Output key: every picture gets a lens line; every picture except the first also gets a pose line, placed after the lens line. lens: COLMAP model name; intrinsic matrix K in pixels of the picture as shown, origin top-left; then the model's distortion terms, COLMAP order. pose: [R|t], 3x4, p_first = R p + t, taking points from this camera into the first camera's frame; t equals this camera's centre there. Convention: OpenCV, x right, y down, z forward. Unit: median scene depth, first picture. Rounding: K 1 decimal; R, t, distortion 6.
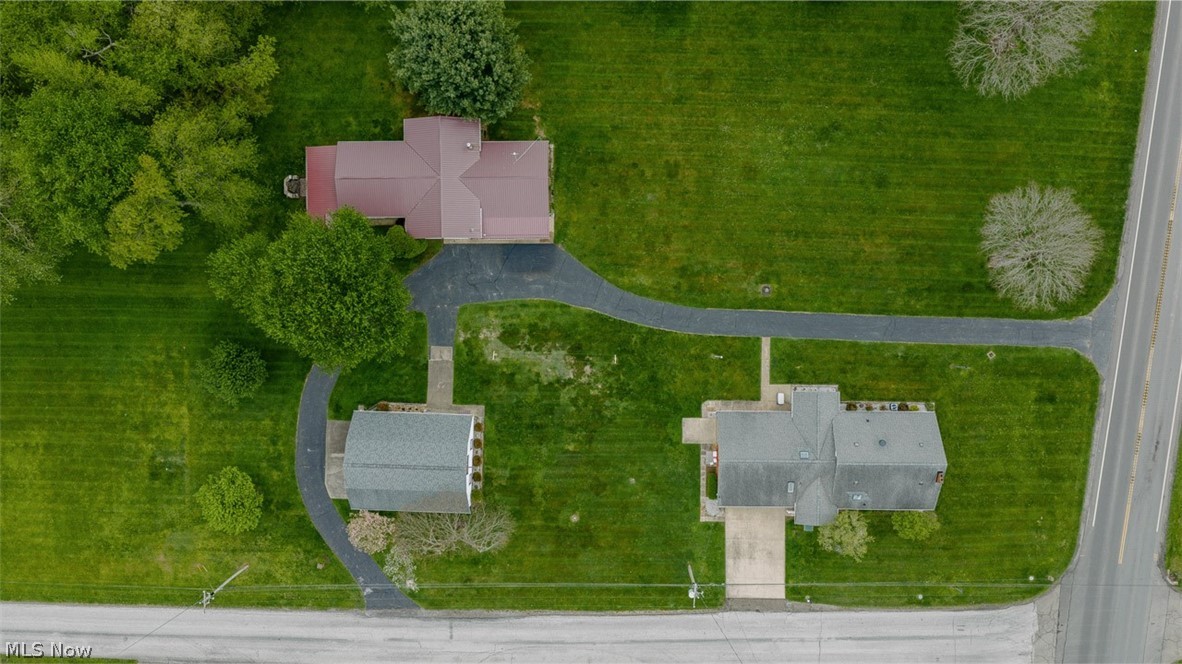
lens RADIAL K [[978.5, 0, 591.0], [0, 978.5, 333.7], [0, 0, 1]] dist [0.032742, -0.061423]
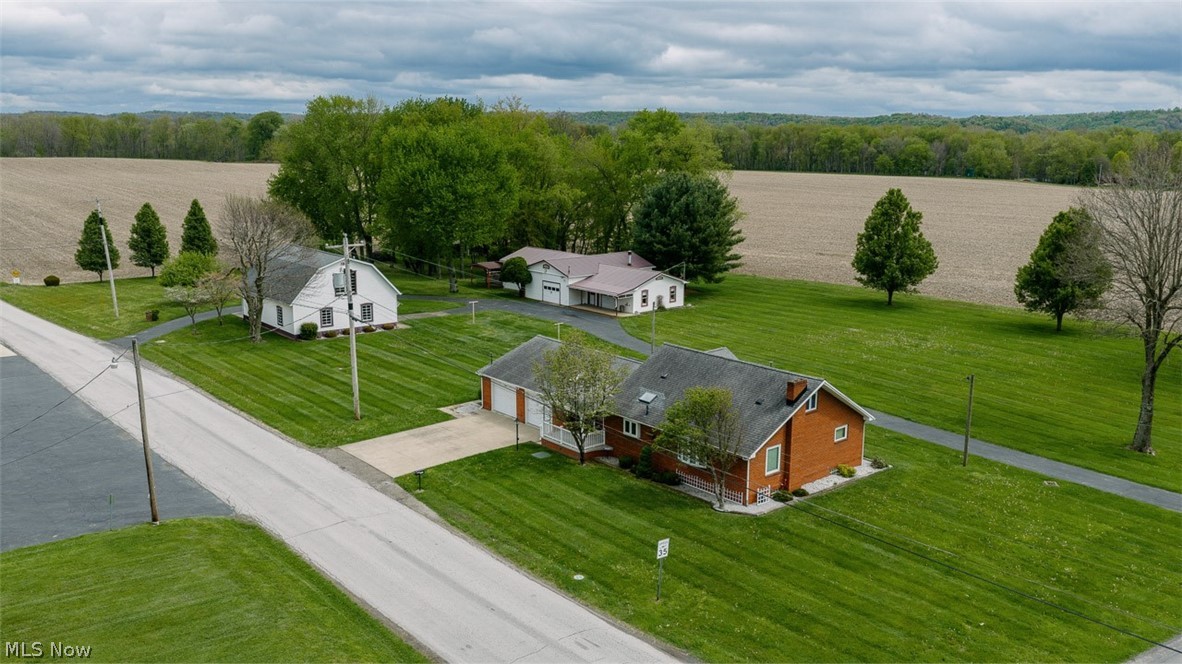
lens RADIAL K [[978.5, 0, 594.5], [0, 978.5, 335.8], [0, 0, 1]] dist [0.032742, -0.061423]
pose [[0.658266, 0.176149, -0.731886, 0.598916], [-0.752430, 0.124093, -0.646877, 0.495843], [-0.023125, 0.976510, 0.214226, 0.825853]]
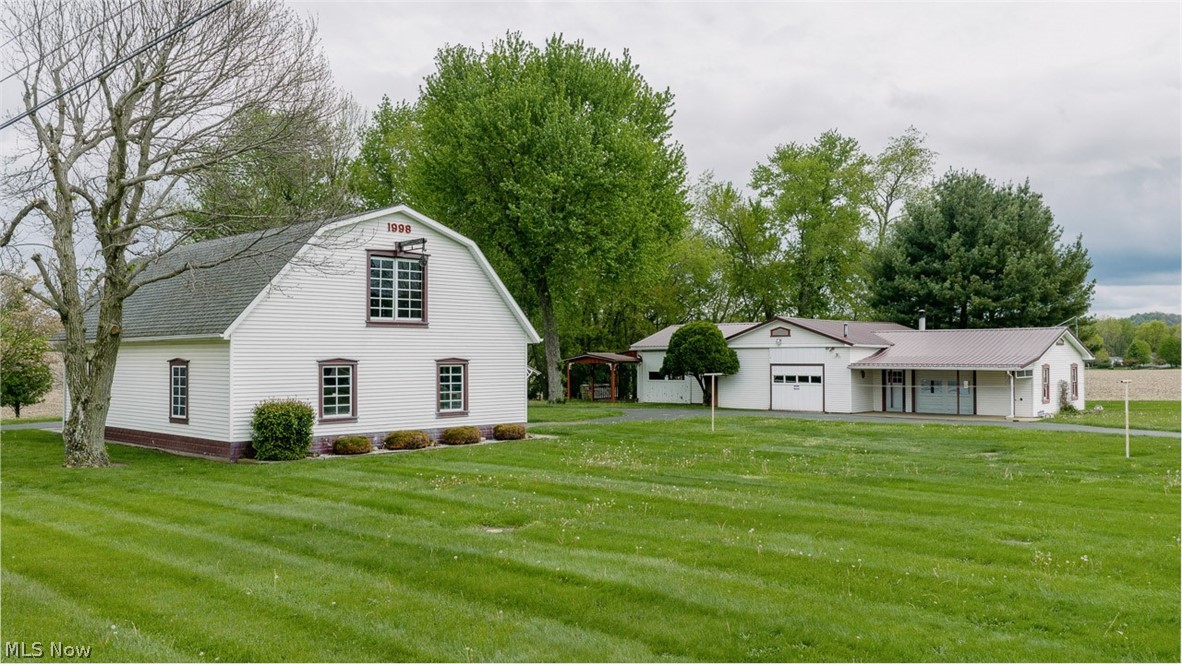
lens RADIAL K [[978.5, 0, 593.1], [0, 978.5, 334.0], [0, 0, 1]] dist [0.032742, -0.061423]
pose [[0.737280, 0.002793, -0.675581, 0.088700], [-0.675455, -0.016735, -0.737212, 0.282714], [-0.013365, 0.999856, -0.010452, 0.972576]]
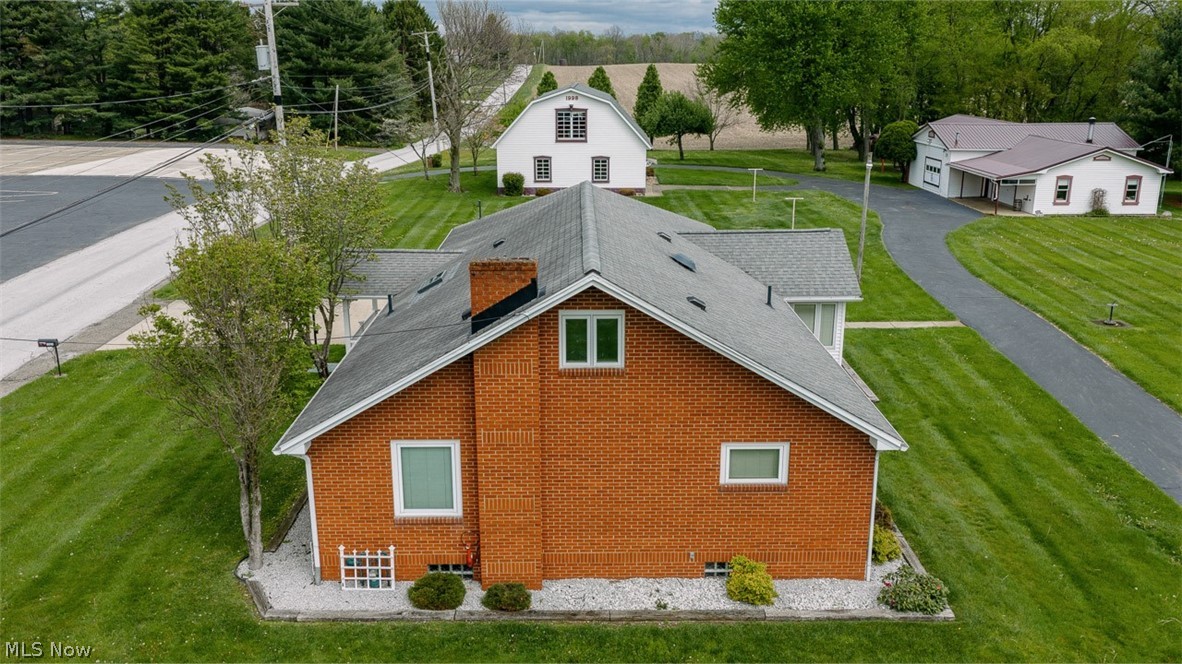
lens RADIAL K [[978.5, 0, 593.2], [0, 978.5, 337.5], [0, 0, 1]] dist [0.032742, -0.061423]
pose [[0.020266, 0.293270, -0.955815, 0.477016], [-0.999785, 0.001733, -0.020666, 0.128273], [-0.004405, 0.956028, 0.293242, 0.908181]]
